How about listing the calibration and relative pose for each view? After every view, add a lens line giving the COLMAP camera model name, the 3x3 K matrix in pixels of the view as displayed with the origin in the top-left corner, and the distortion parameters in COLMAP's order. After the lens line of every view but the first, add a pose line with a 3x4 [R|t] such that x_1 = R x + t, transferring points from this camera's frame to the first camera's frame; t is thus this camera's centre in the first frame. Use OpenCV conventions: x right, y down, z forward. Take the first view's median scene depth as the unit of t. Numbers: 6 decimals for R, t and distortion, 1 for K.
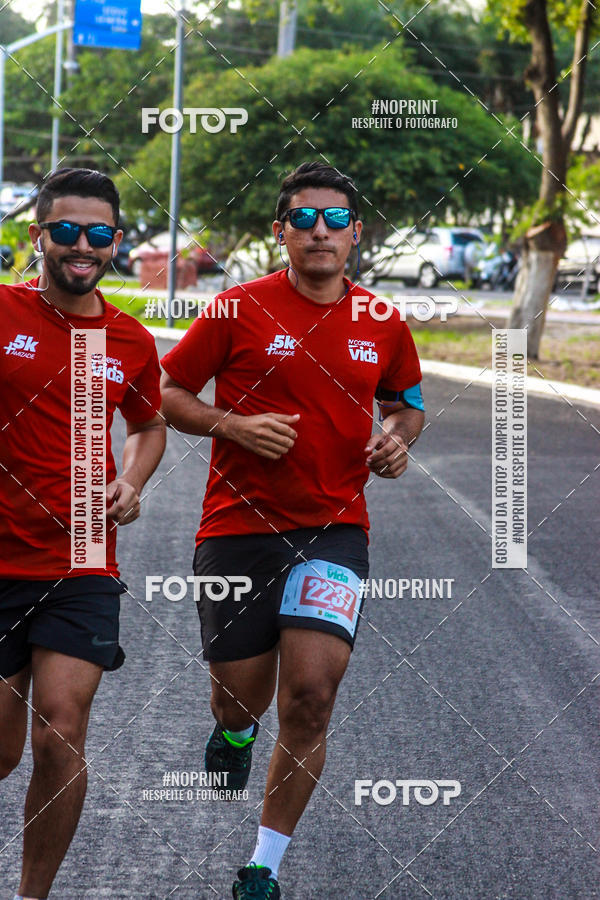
lens RADIAL K [[5296.6, 0, 300.0], [0, 5296.6, 450.0], [0, 0, 1]] dist [0.973195, -26.459531]
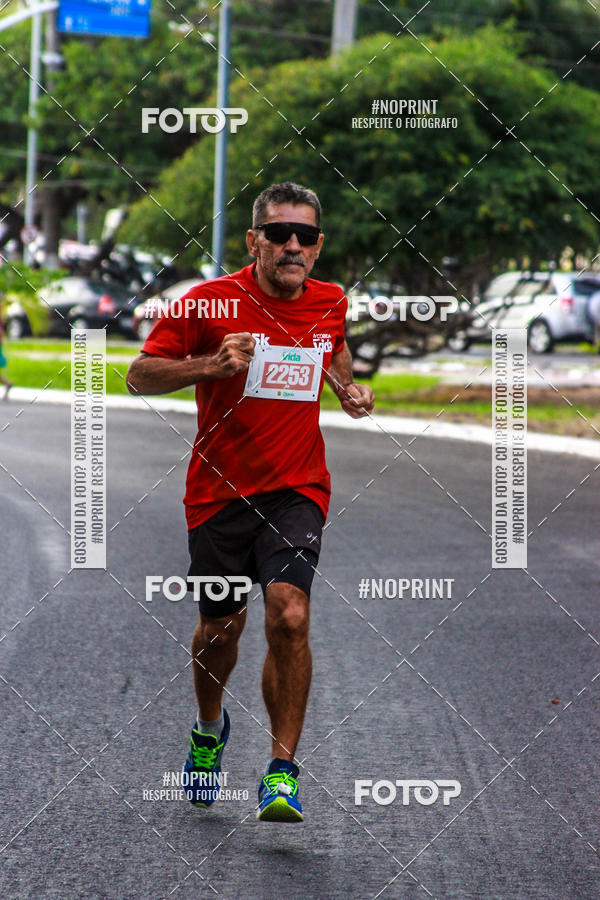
lens RADIAL K [[5296.6, 0, 300.0], [0, 5296.6, 450.0], [0, 0, 1]] dist [0.973195, -26.459531]
pose [[0.998788, -0.004885, -0.048980, 0.026910], [0.004933, 0.999987, 0.000867, -0.017811], [0.048975, -0.001107, 0.998799, 0.254604]]
